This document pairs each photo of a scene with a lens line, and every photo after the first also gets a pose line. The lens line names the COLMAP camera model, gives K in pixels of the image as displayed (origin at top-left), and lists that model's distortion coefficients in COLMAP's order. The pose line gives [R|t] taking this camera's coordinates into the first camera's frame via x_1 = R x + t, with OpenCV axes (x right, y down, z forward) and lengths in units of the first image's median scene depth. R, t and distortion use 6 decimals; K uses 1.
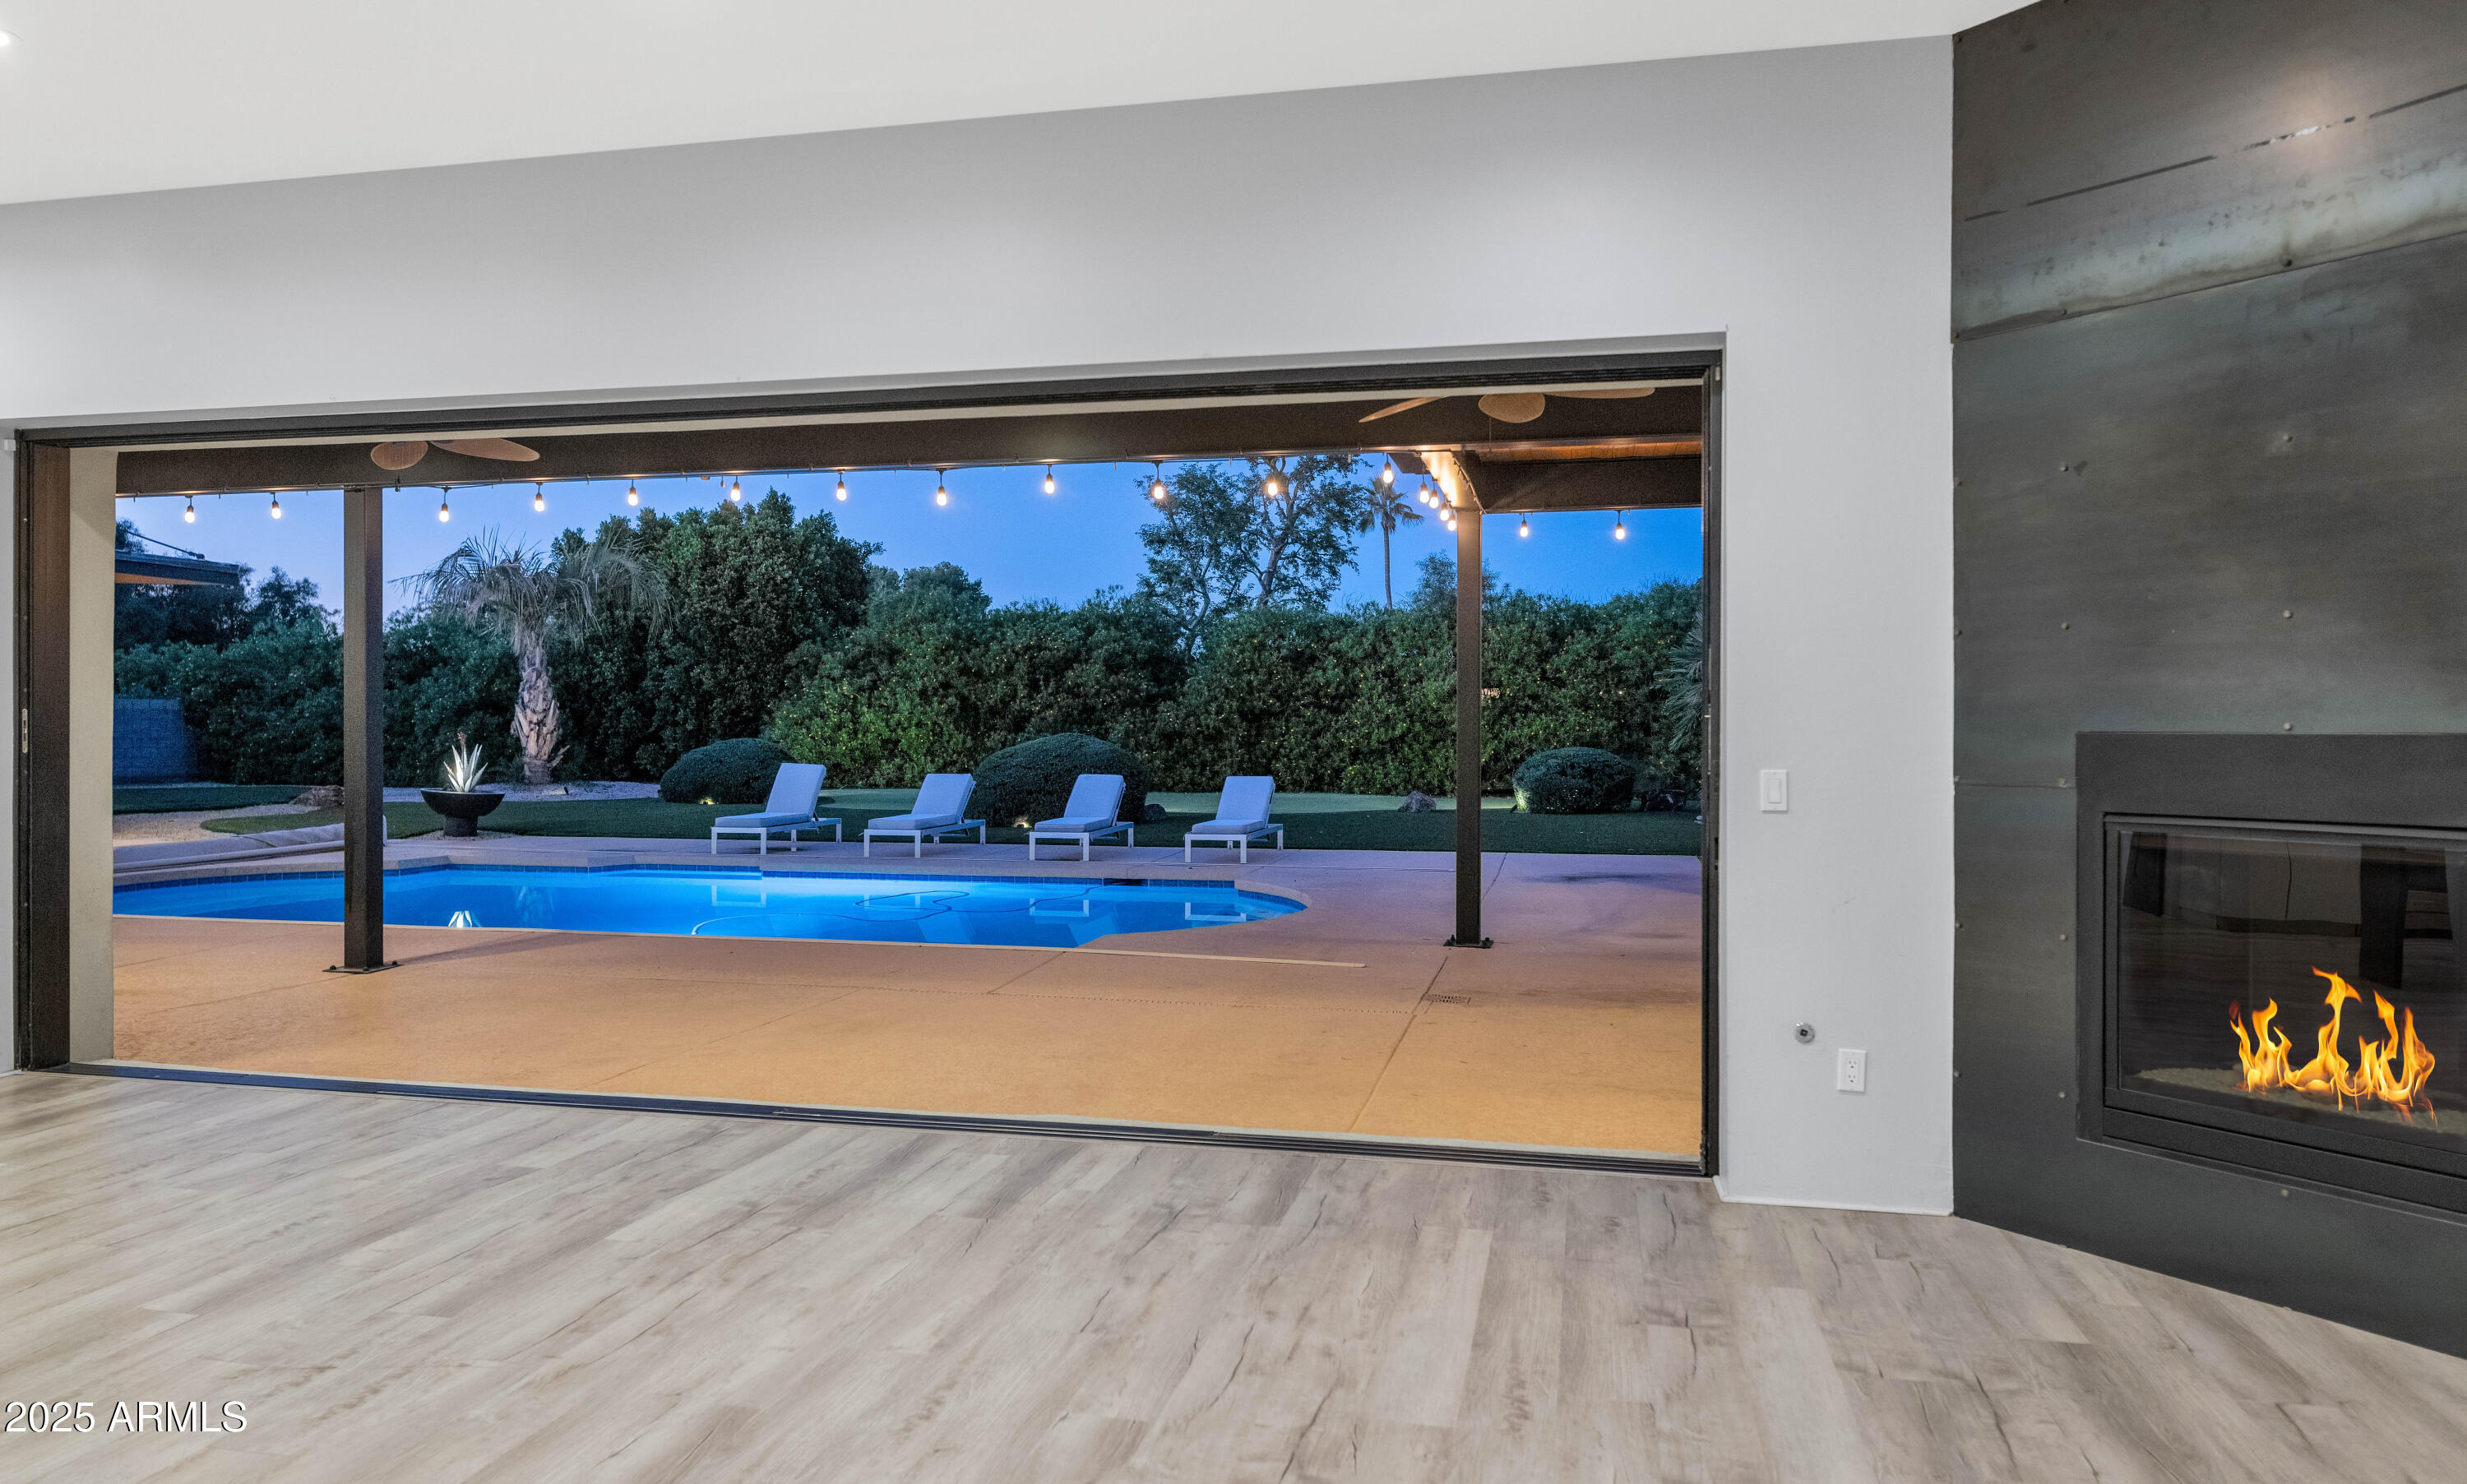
lens RADIAL K [[1638.5, 0, 1190.8], [0, 1638.5, 730.3], [0, 0, 1]] dist [0.002552, 0.042119]
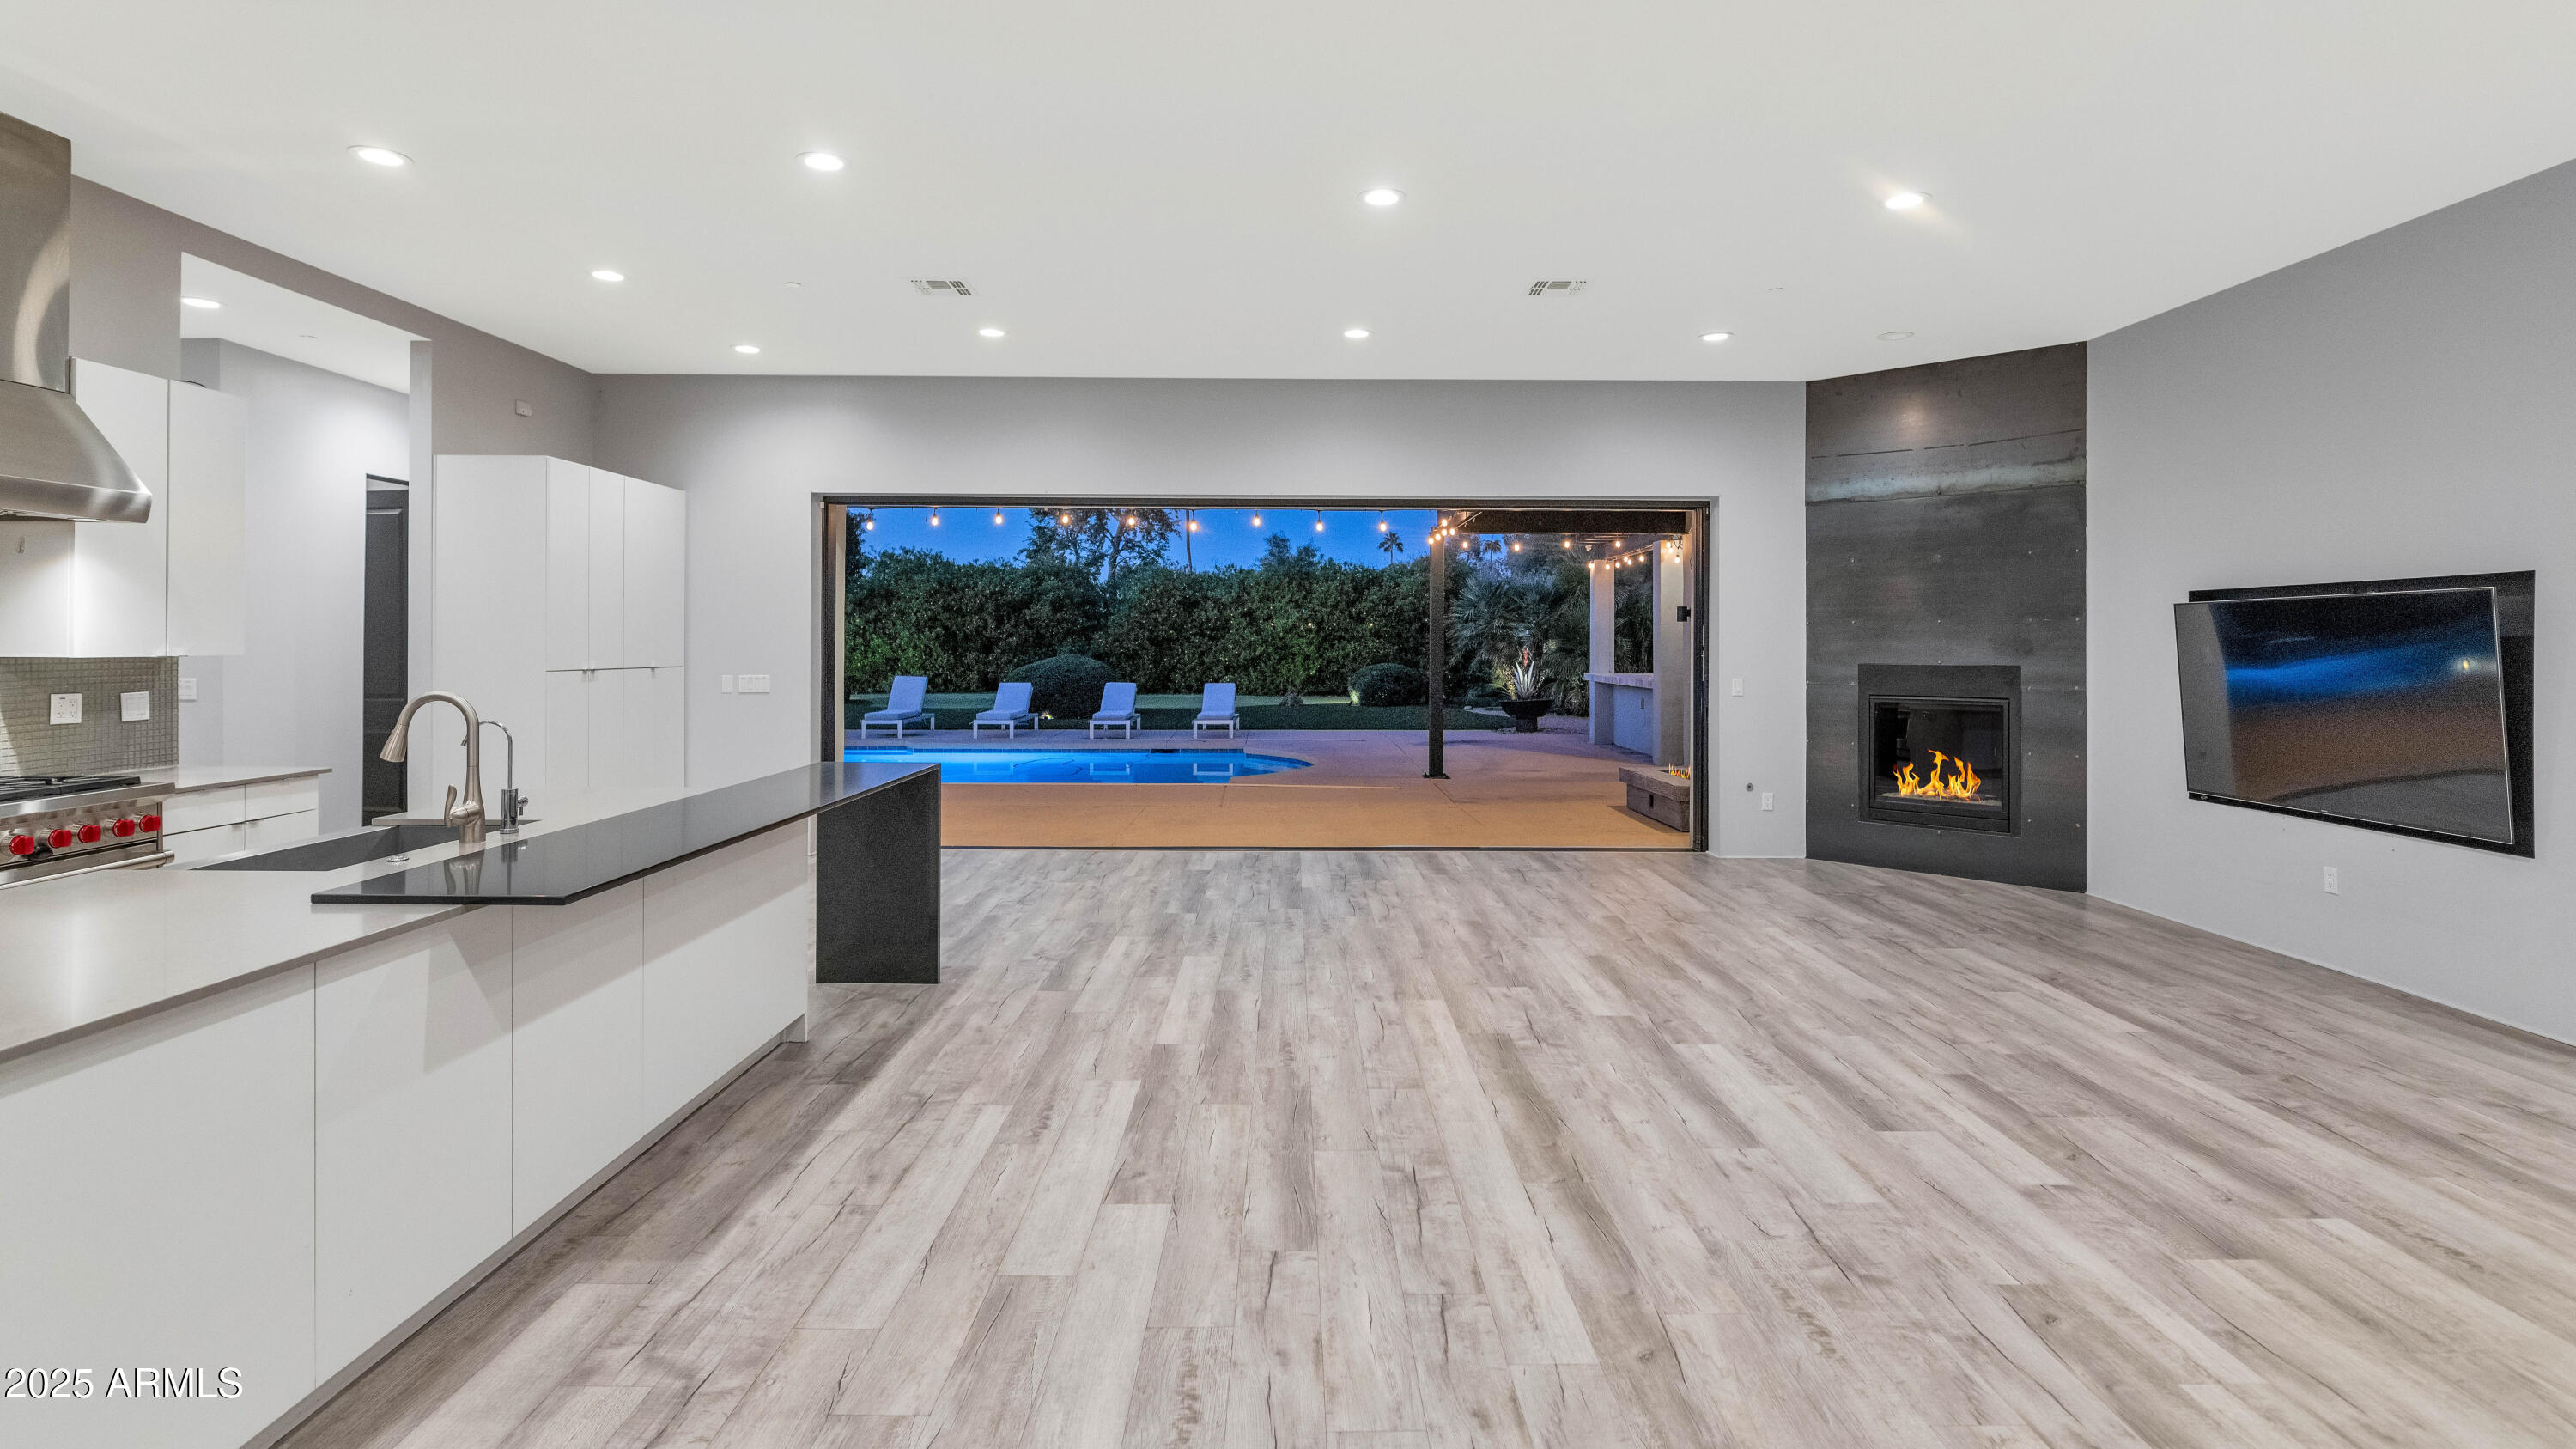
lens RADIAL K [[1260.2, 0, 1287.5], [0, 1260.2, 682.4], [0, 0, 1]] dist [-0.001603, 0.000074]
pose [[0.966541, -0.006262, 0.256436, -0.141724], [-0.000822, 0.999621, 0.027507, -0.003740], [-0.256511, -0.026797, 0.966170, -0.116674]]
